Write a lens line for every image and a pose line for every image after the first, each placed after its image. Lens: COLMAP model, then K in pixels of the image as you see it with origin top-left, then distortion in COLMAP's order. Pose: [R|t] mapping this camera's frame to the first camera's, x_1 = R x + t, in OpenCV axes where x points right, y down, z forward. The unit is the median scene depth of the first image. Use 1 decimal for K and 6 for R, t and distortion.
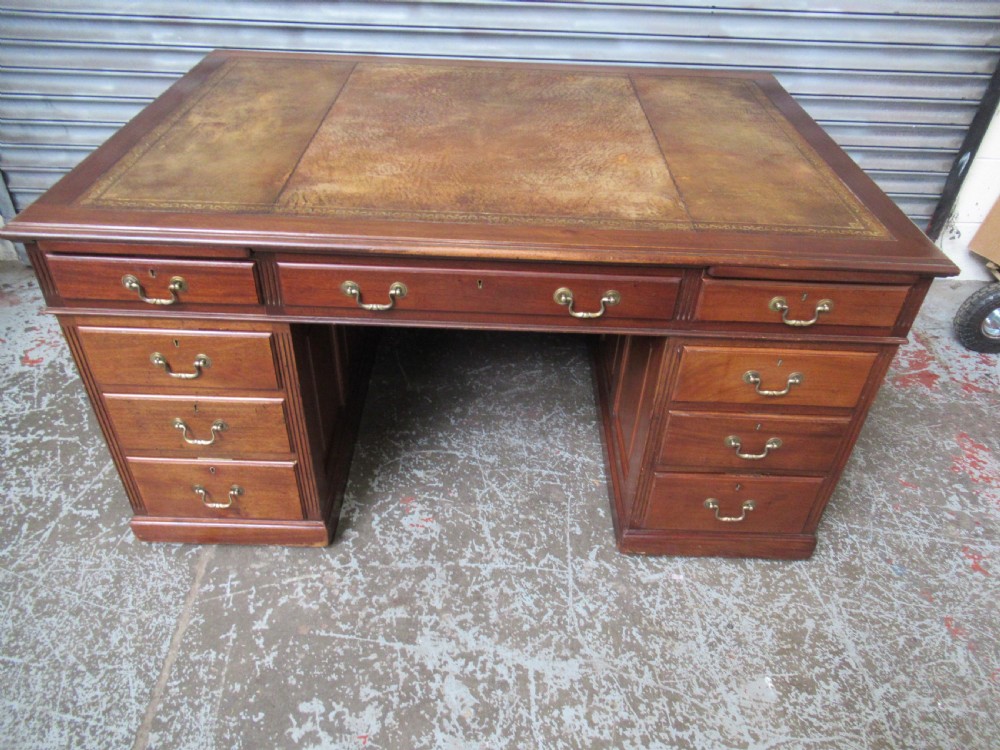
lens RADIAL K [[739.8, 0, 479.9], [0, 739.8, 371.1], [0, 0, 1]] dist [-0.023733, 0.008254]
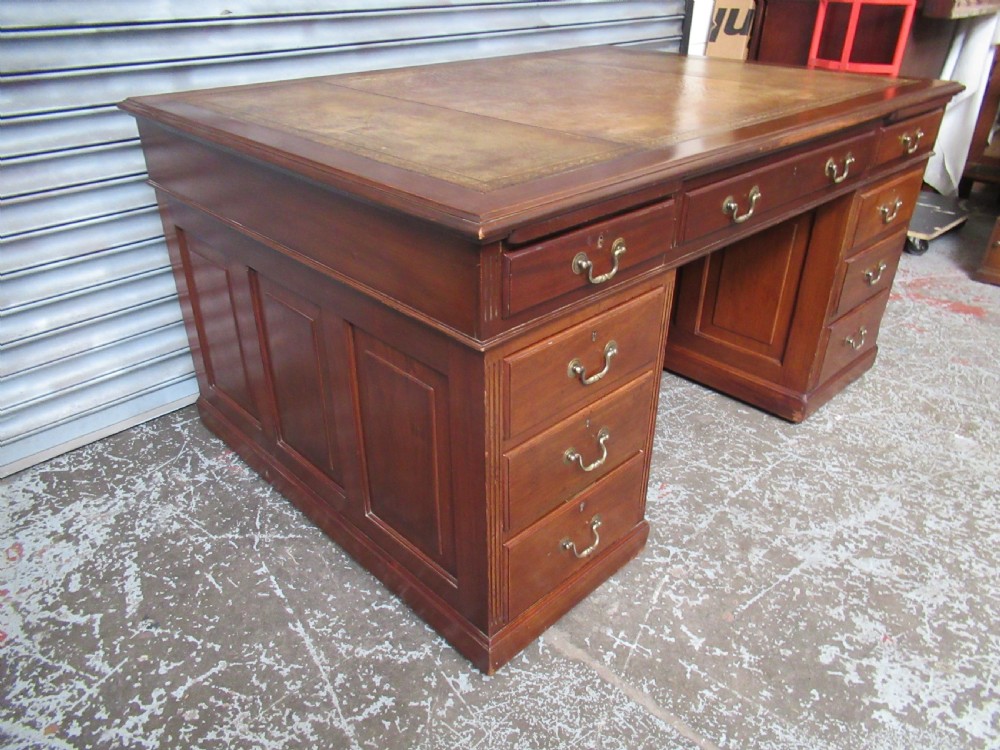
lens RADIAL K [[752.1, 0, 479.9], [0, 752.1, 379.1], [0, 0, 1]] dist [0.003353, -0.004541]
pose [[0.713920, -0.372302, 0.593052, -0.846141], [0.444580, 0.895336, 0.026879, -0.061384], [-0.540987, 0.244470, 0.804716, 0.343864]]
